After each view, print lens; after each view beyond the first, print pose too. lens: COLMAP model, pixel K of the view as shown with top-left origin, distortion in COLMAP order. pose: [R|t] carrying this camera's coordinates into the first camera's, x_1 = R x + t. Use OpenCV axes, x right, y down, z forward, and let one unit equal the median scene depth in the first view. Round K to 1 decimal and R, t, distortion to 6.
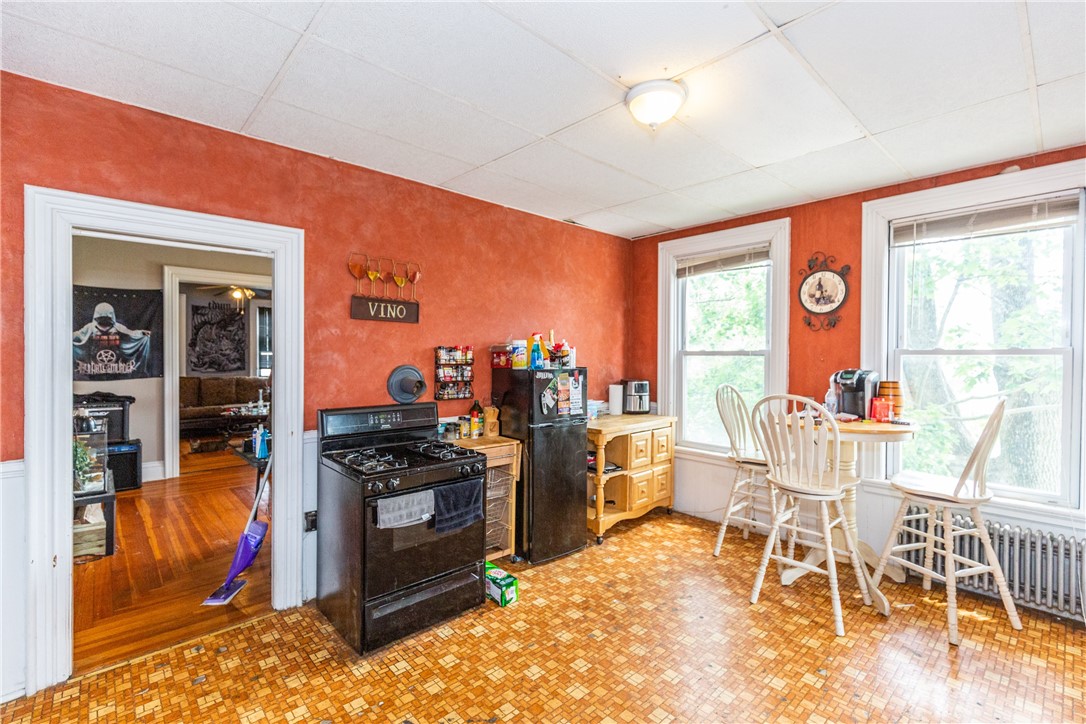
lens RADIAL K [[485.3, 0, 541.6], [0, 485.3, 357.0], [0, 0, 1]] dist [0.001322, -0.000001]
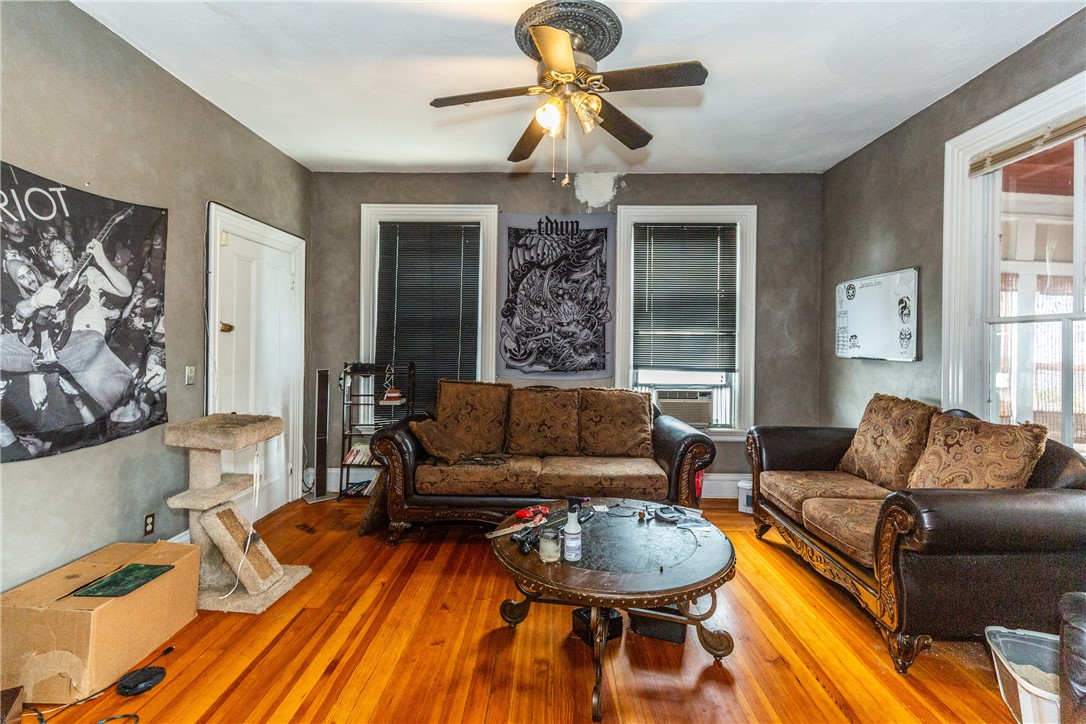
lens RADIAL K [[485.3, 0, 544.1], [0, 485.3, 354.2], [0, 0, 1]] dist [0.001322, -0.000001]
pose [[0.728180, 0.010547, -0.685305, -0.362482], [-0.014701, 0.999892, -0.000232, 0.014036], [0.685228, 0.010244, 0.728256, 0.664337]]
